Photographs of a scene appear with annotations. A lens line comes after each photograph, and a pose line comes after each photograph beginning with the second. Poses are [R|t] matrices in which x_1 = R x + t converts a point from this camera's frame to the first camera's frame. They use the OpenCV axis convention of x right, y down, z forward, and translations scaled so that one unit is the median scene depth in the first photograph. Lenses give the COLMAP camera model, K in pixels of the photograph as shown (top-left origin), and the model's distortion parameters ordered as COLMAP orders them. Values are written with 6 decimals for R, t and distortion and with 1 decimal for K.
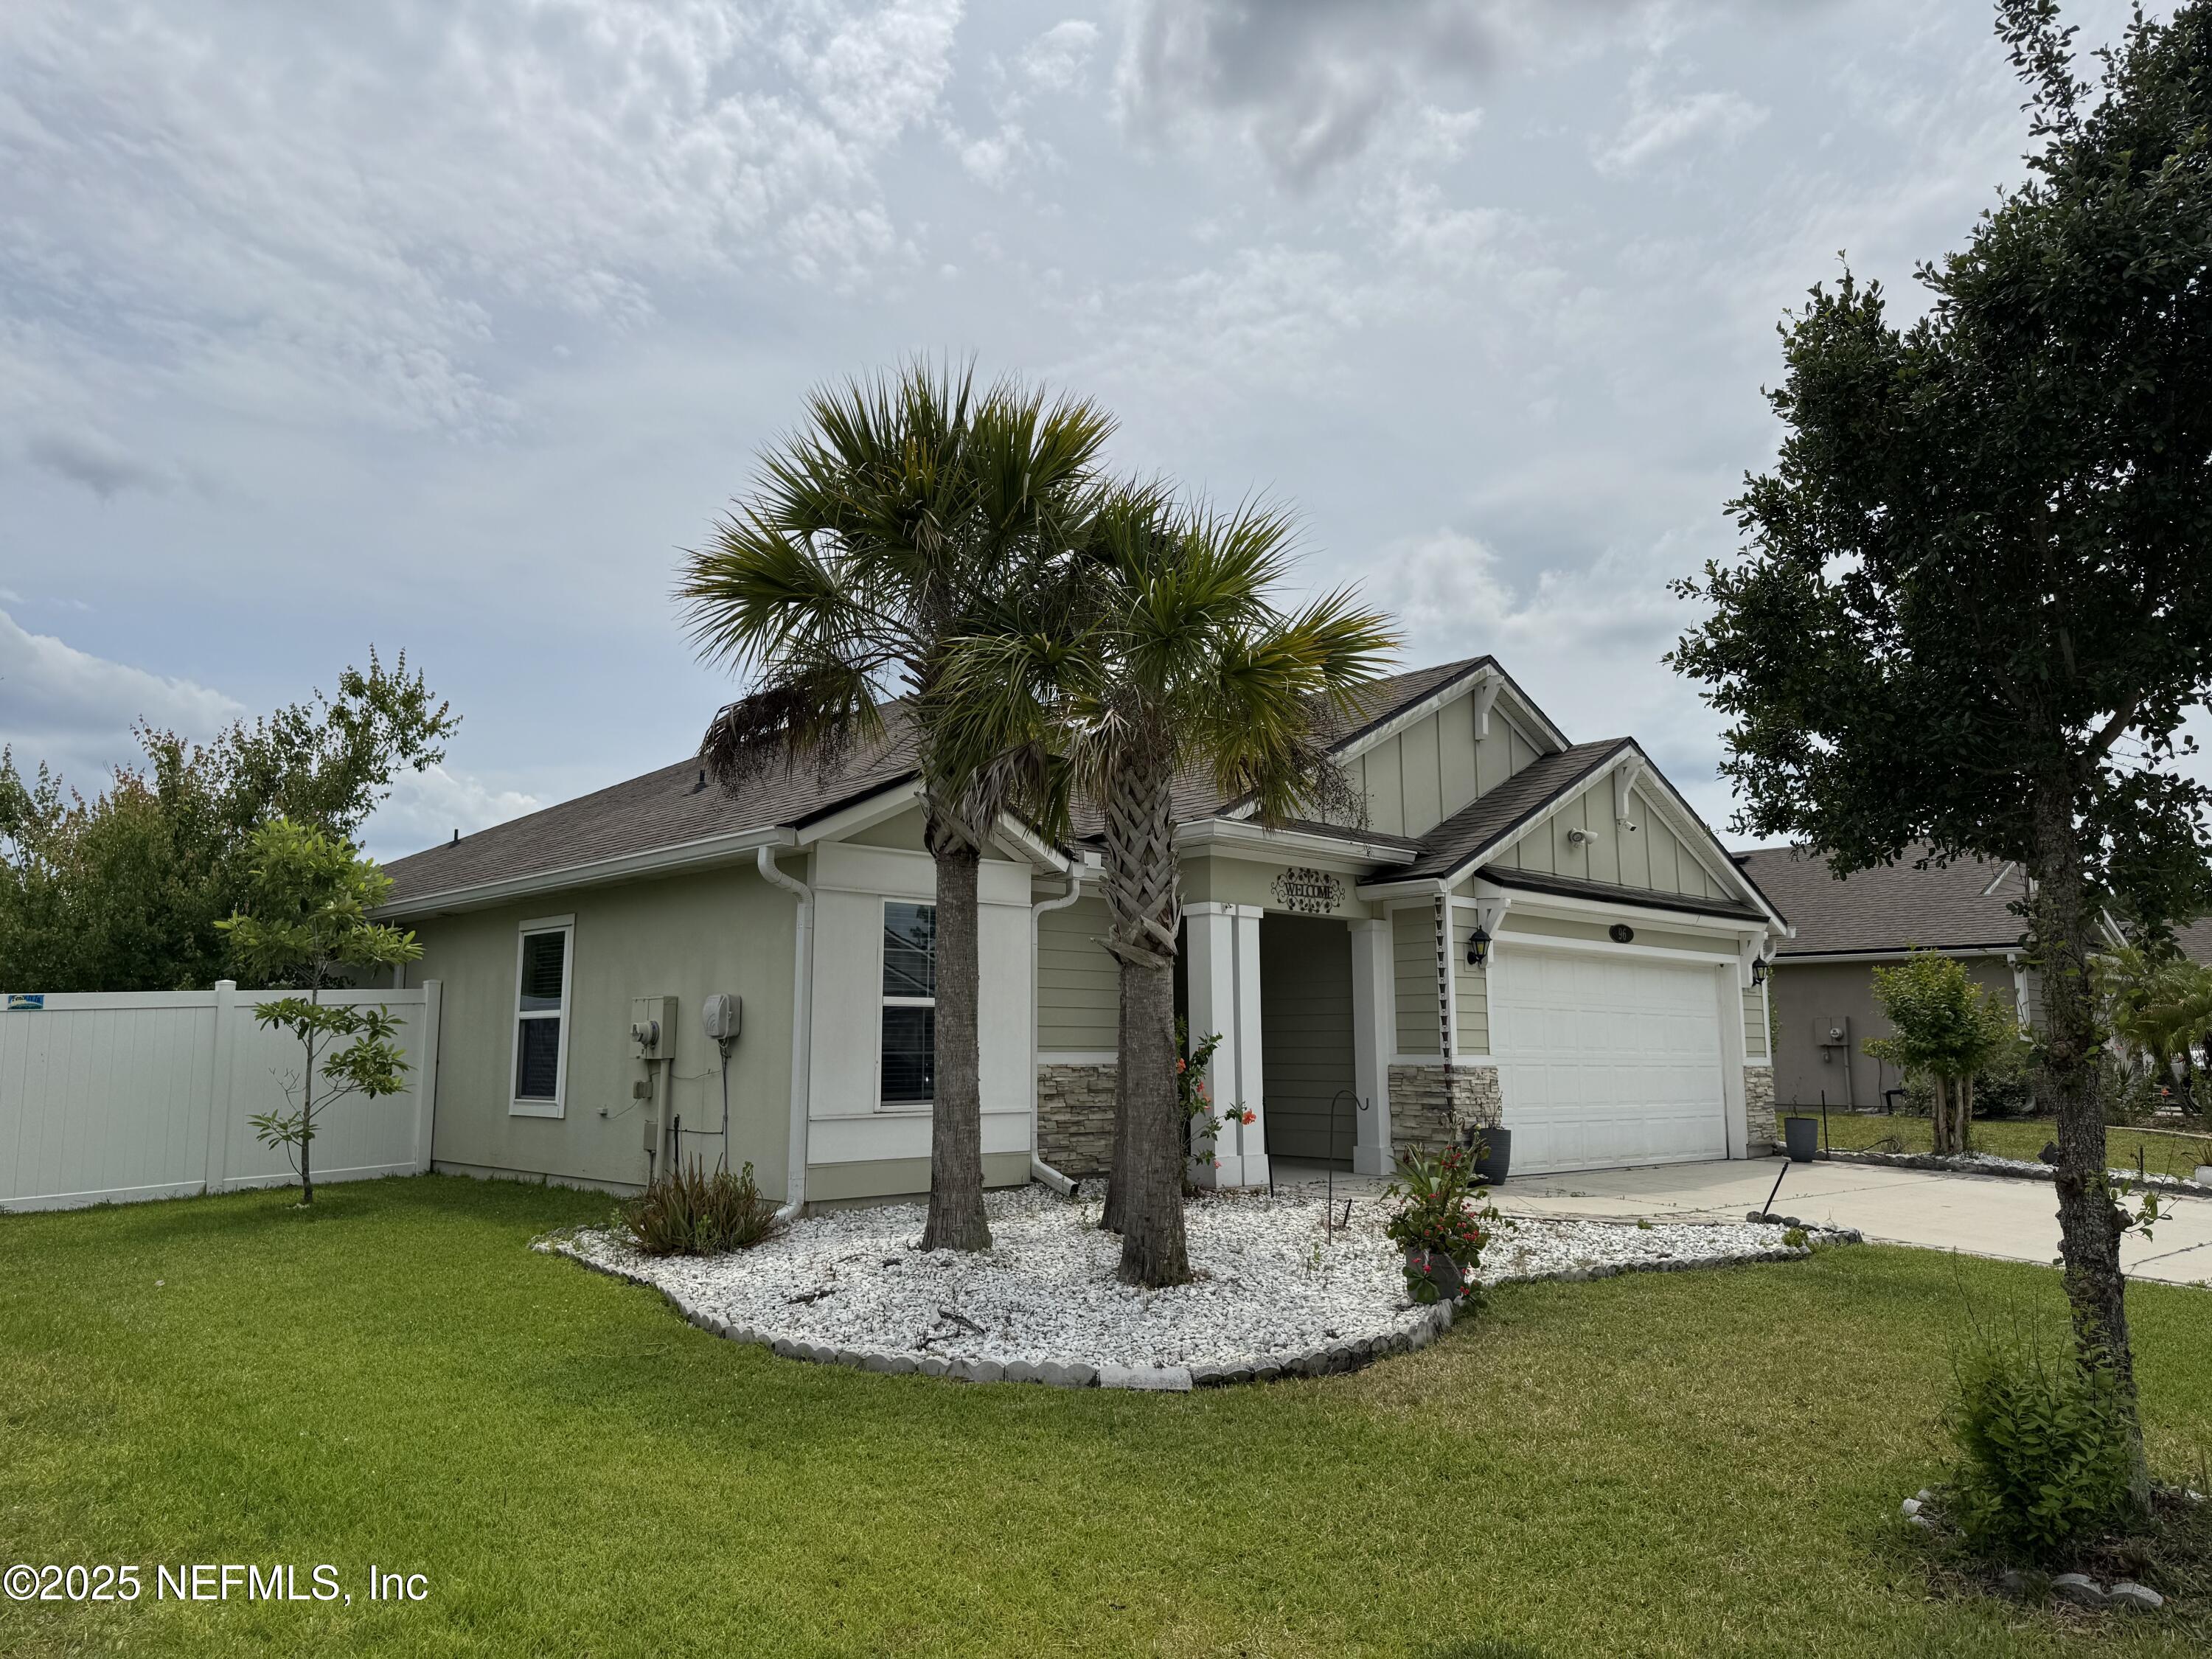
lens RADIAL K [[1556.0, 0, 1101.1], [0, 1556.0, 842.1], [0, 0, 1]] dist [0.108571, -0.111633]
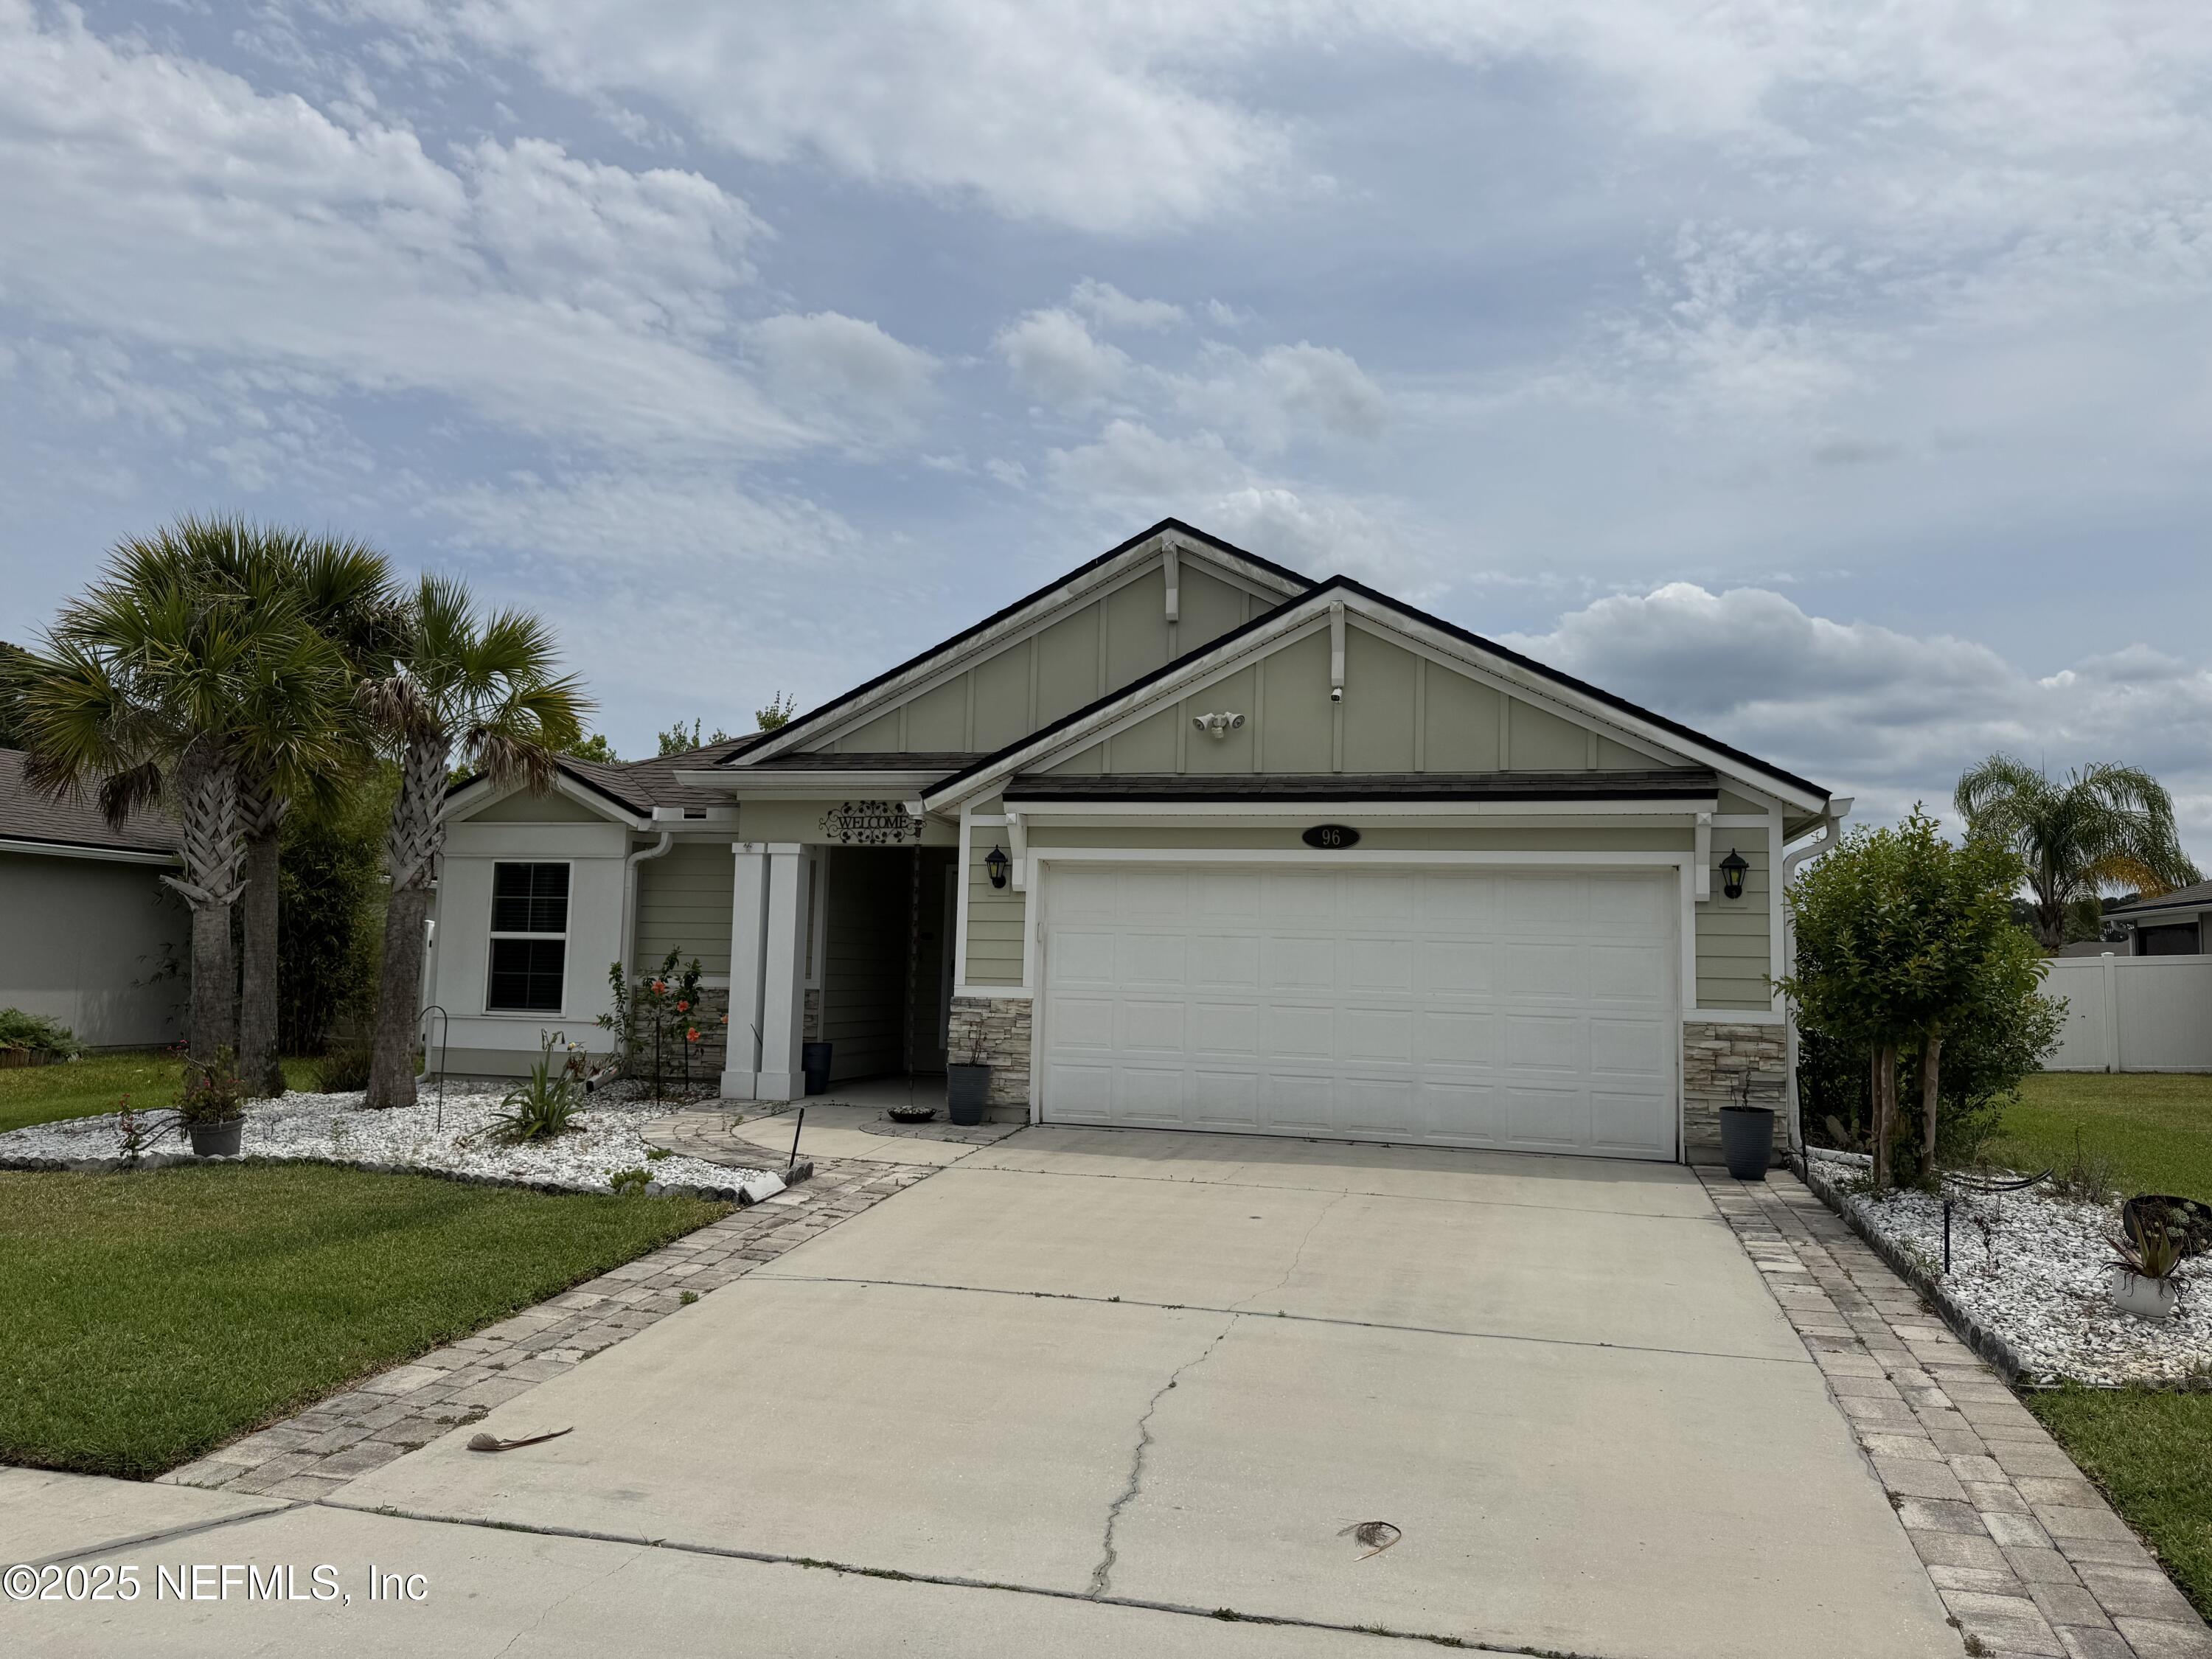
lens RADIAL K [[1556.0, 0, 1101.1], [0, 1556.0, 842.1], [0, 0, 1]] dist [0.108571, -0.111633]
pose [[0.523737, -0.059084, -0.849829, 1.055940], [0.090476, 0.995807, -0.013474, 0.070135], [0.847062, -0.069832, 0.526887, 0.581553]]
